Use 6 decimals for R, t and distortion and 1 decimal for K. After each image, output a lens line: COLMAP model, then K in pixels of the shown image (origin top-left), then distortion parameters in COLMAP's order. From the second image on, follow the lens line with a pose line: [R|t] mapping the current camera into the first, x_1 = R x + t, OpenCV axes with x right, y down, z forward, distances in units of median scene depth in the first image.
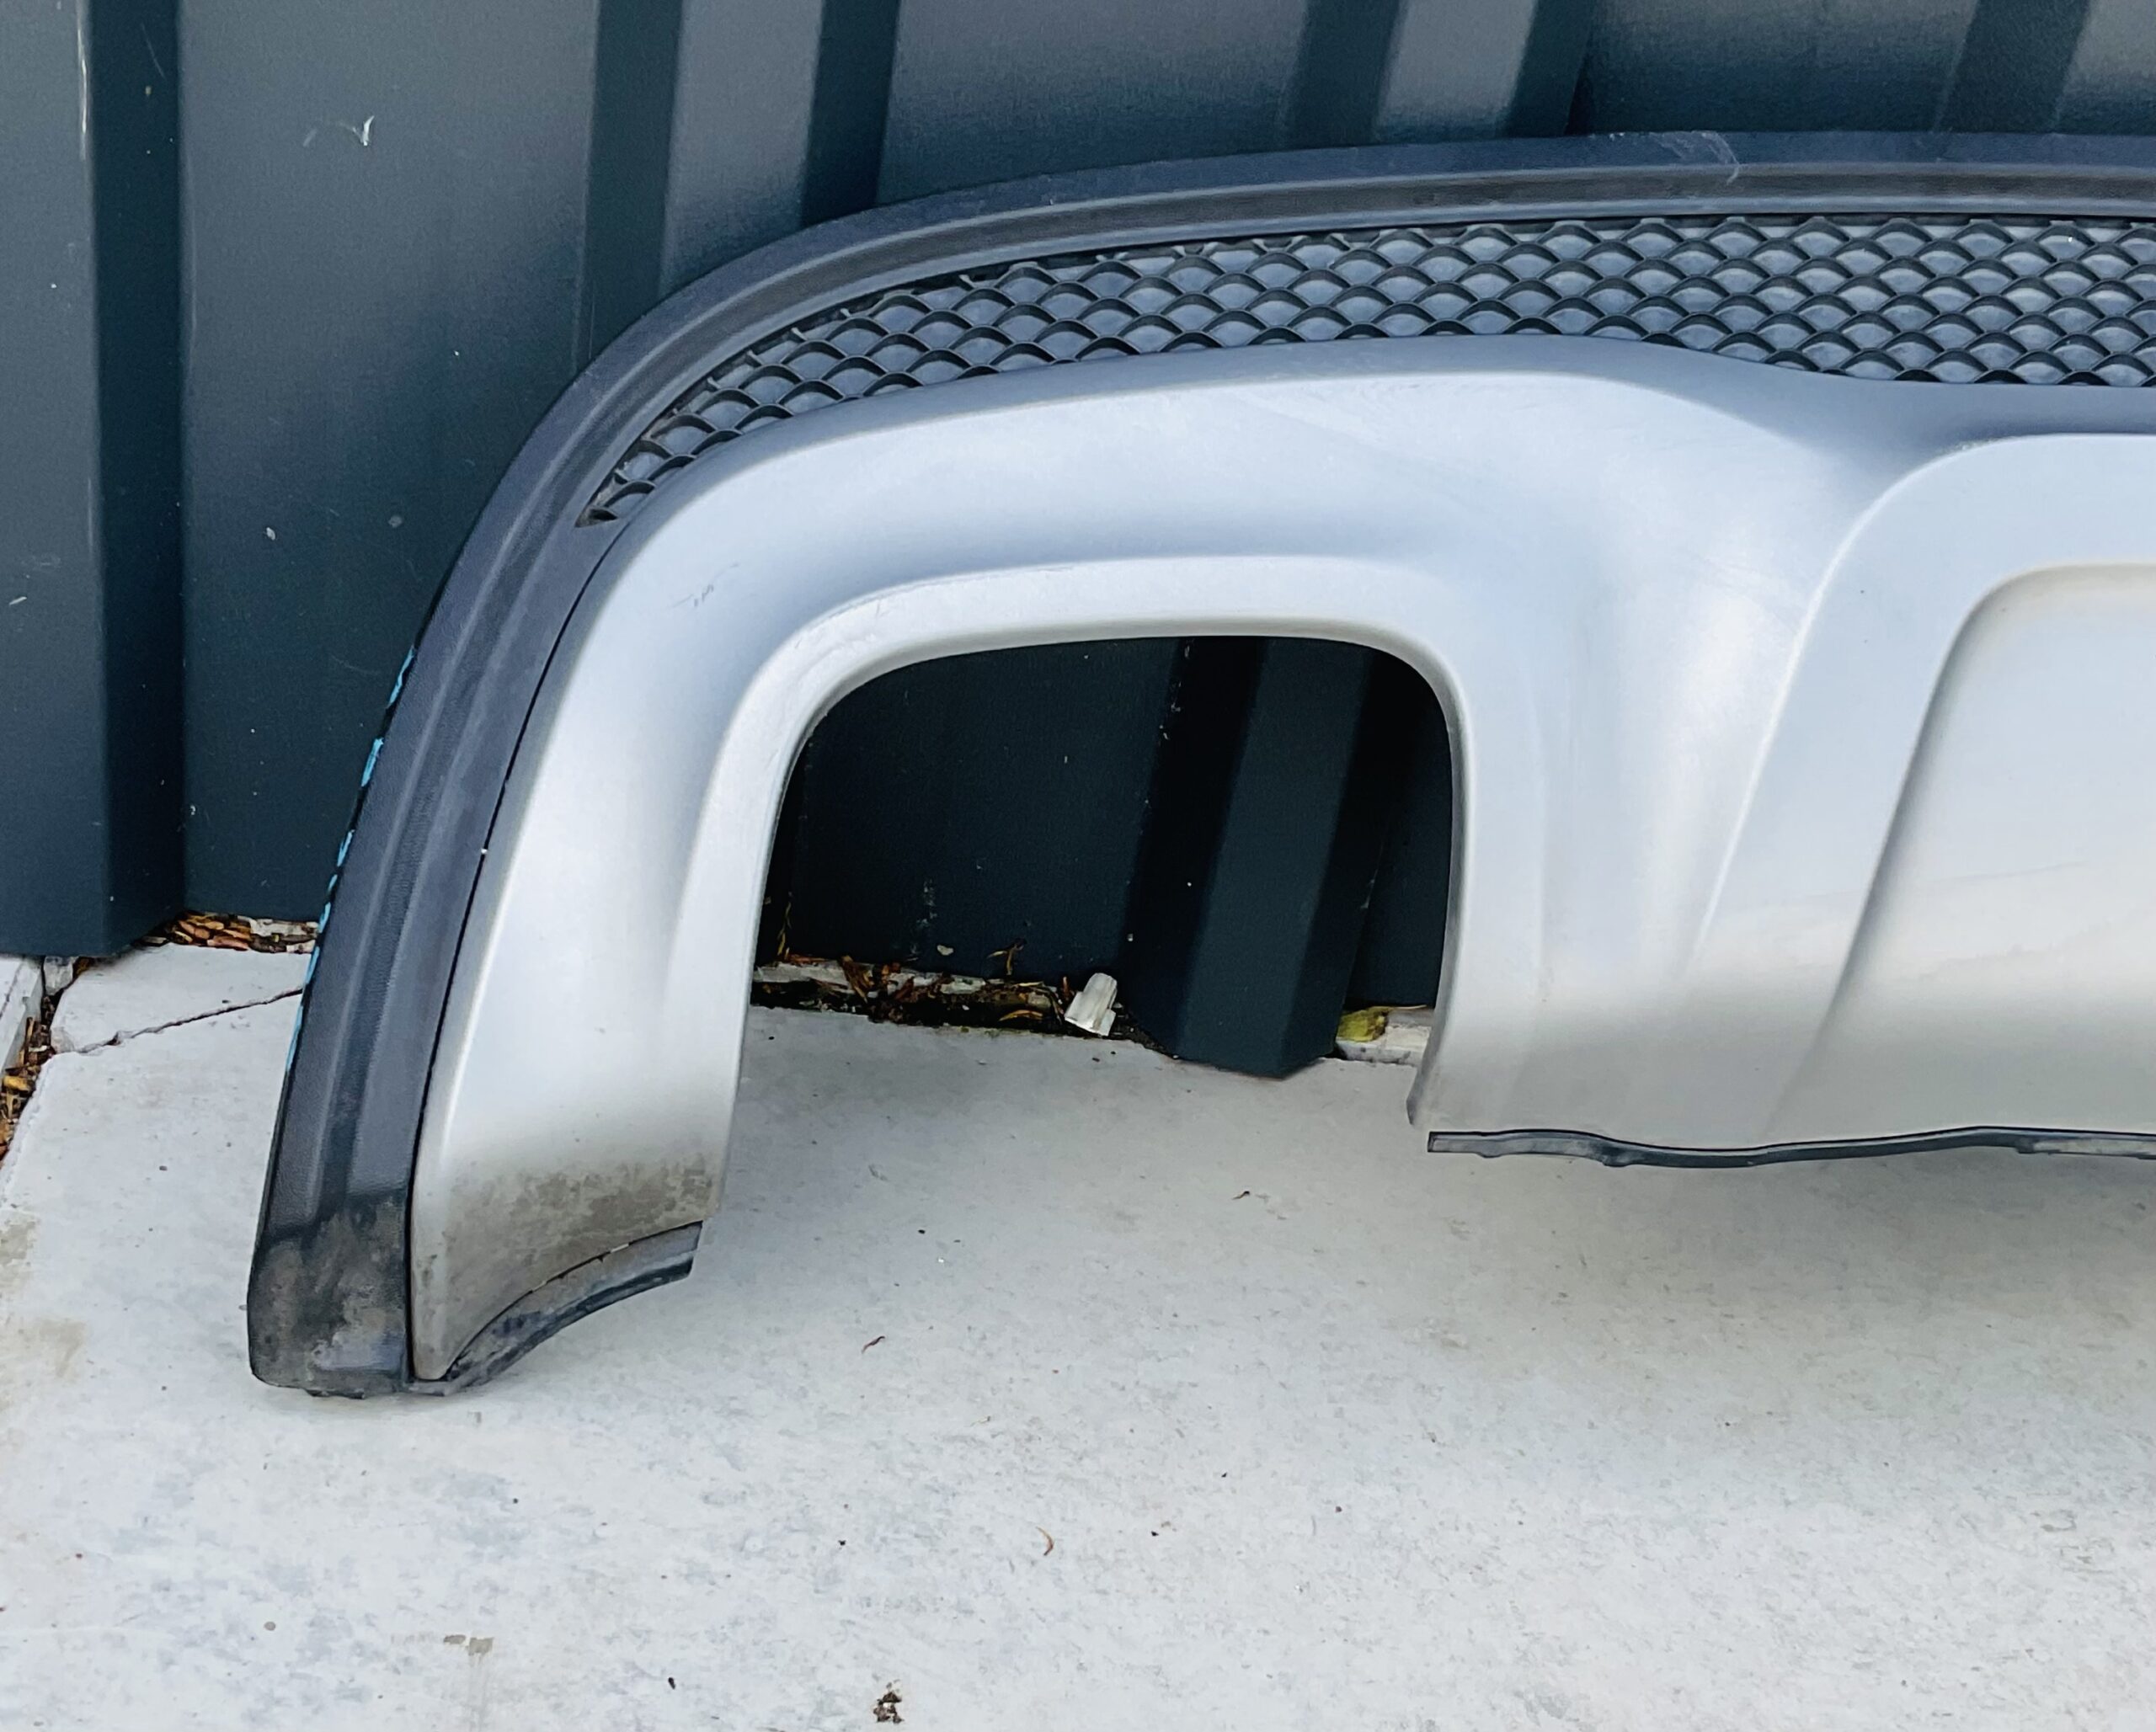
lens RADIAL K [[3312.4, 0, 1078.0], [0, 3312.4, 866.0], [0, 0, 1]] dist [0.142045, -0.073349]
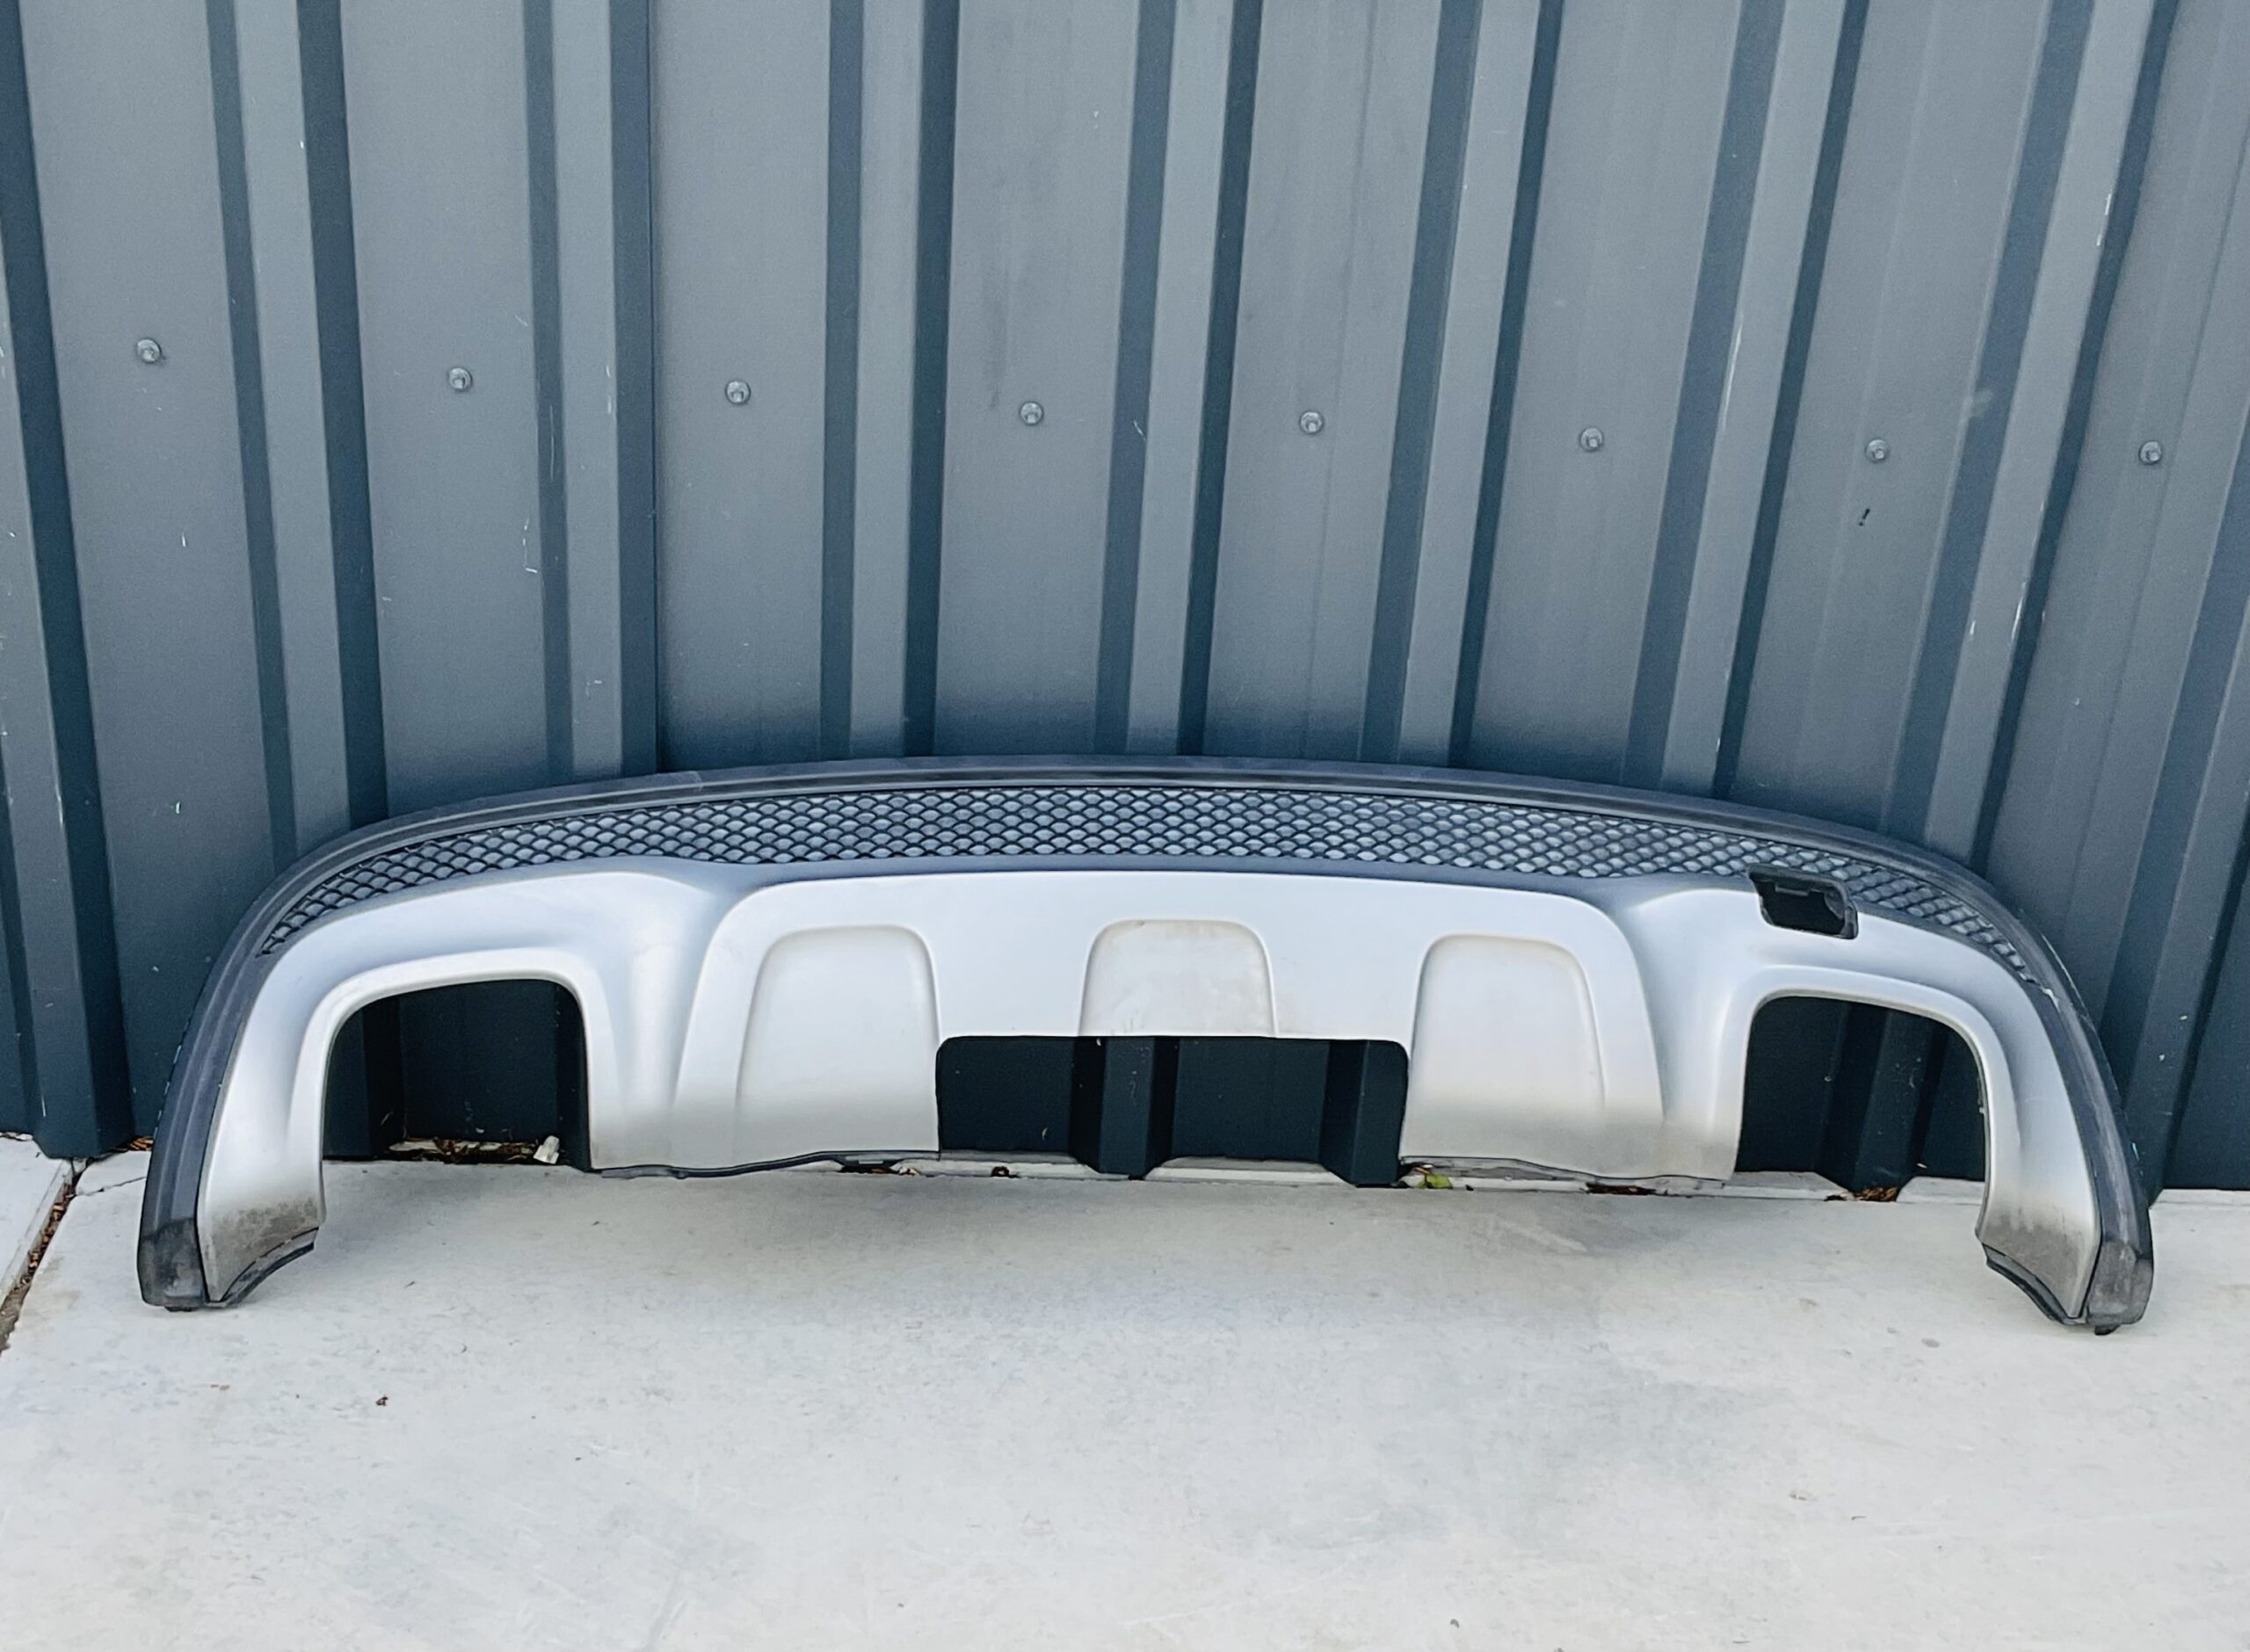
lens RADIAL K [[3588.0, 0, 1134.7], [0, 3588.0, 888.7], [0, 0, 1]] dist [0.232680, -0.188165]
pose [[0.994121, -0.076431, -0.076690, 0.733989], [0.068371, 0.992358, -0.102715, 0.177316], [0.083954, 0.096868, 0.991750, -1.706837]]
